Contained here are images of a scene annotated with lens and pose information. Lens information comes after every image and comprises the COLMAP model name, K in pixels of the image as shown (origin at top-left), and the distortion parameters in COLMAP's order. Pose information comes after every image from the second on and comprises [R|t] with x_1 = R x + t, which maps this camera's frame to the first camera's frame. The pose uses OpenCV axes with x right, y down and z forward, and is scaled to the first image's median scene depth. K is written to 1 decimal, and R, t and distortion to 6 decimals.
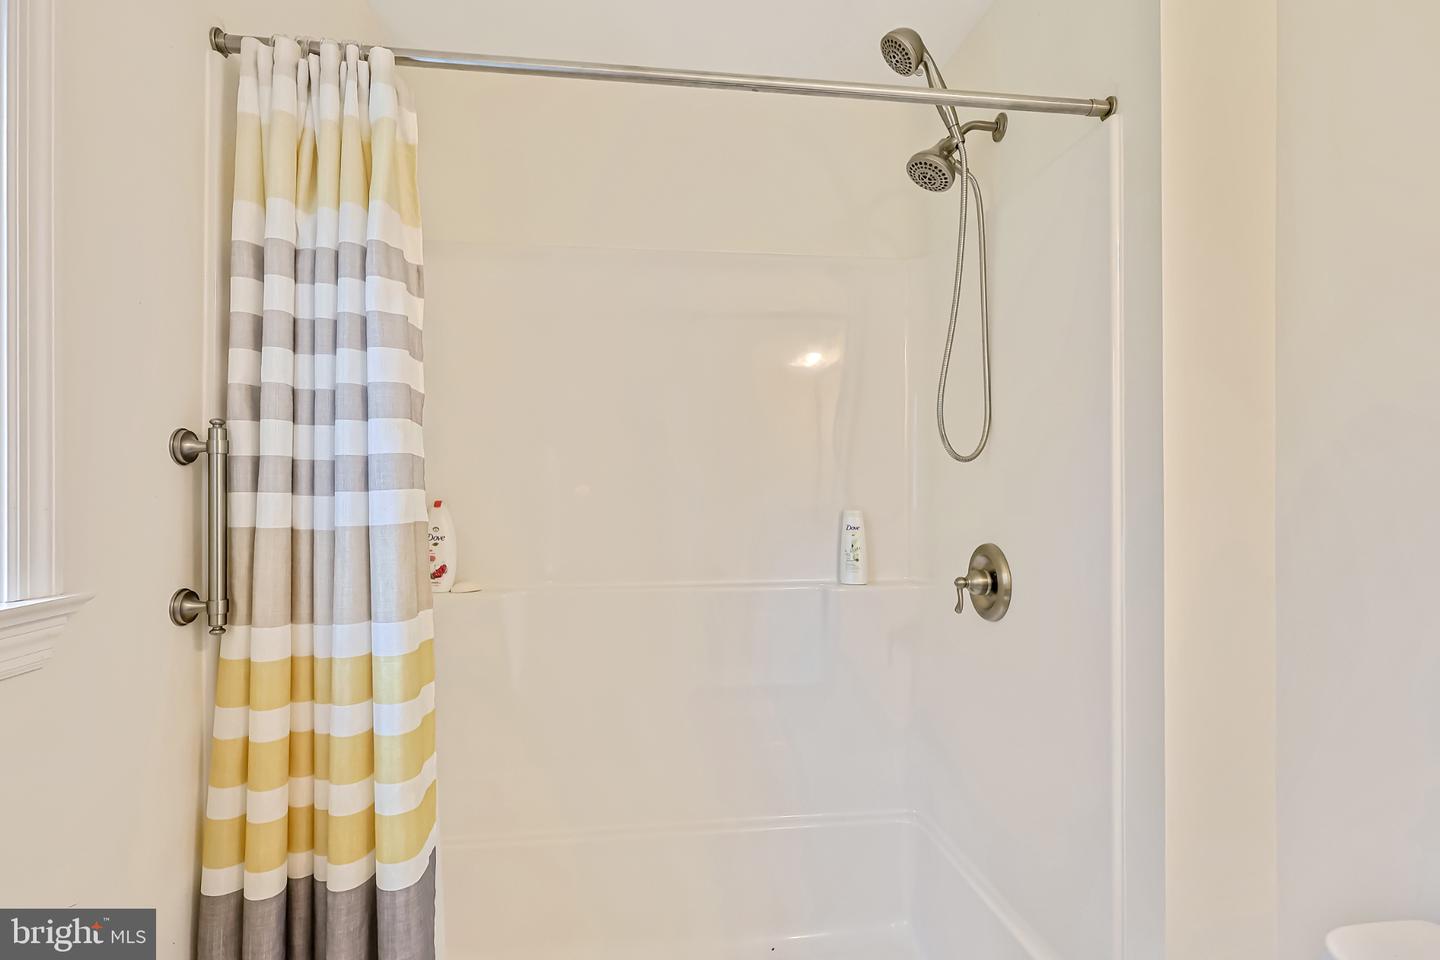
lens RADIAL K [[706.3, 0, 723.4], [0, 706.3, 474.5], [0, 0, 1]] dist [-0.002193, -0.000029]
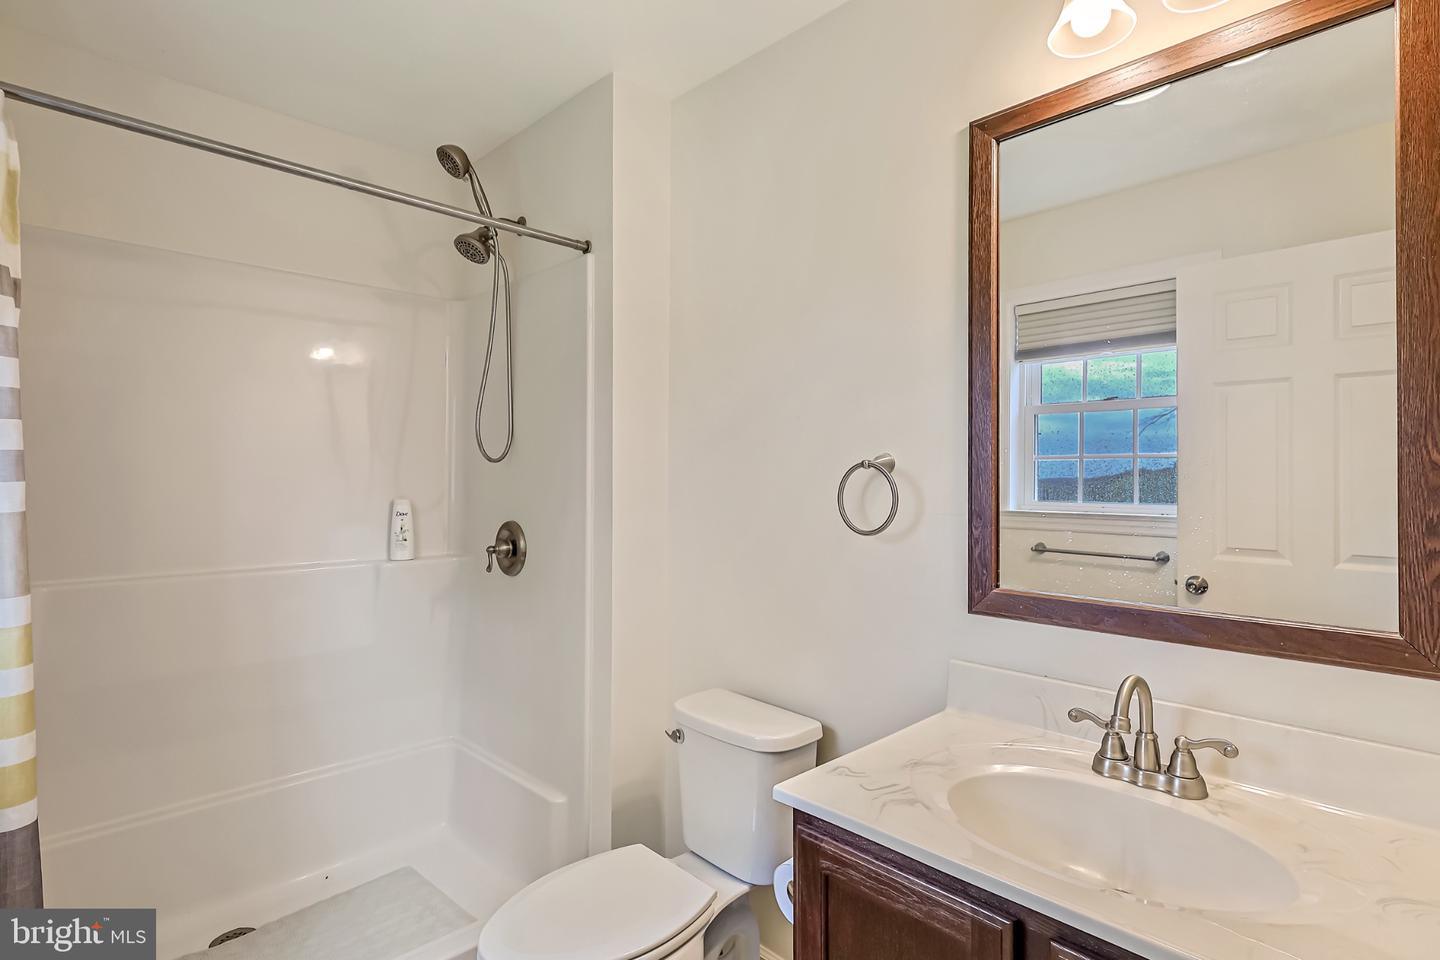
lens RADIAL K [[706.3, 0, 723.4], [0, 706.3, 474.5], [0, 0, 1]] dist [-0.002193, -0.000029]
pose [[0.787085, 0.005126, 0.616823, -0.174569], [-0.009517, 0.999947, 0.003834, -0.003782], [-0.616771, -0.008888, 0.787093, -0.403327]]
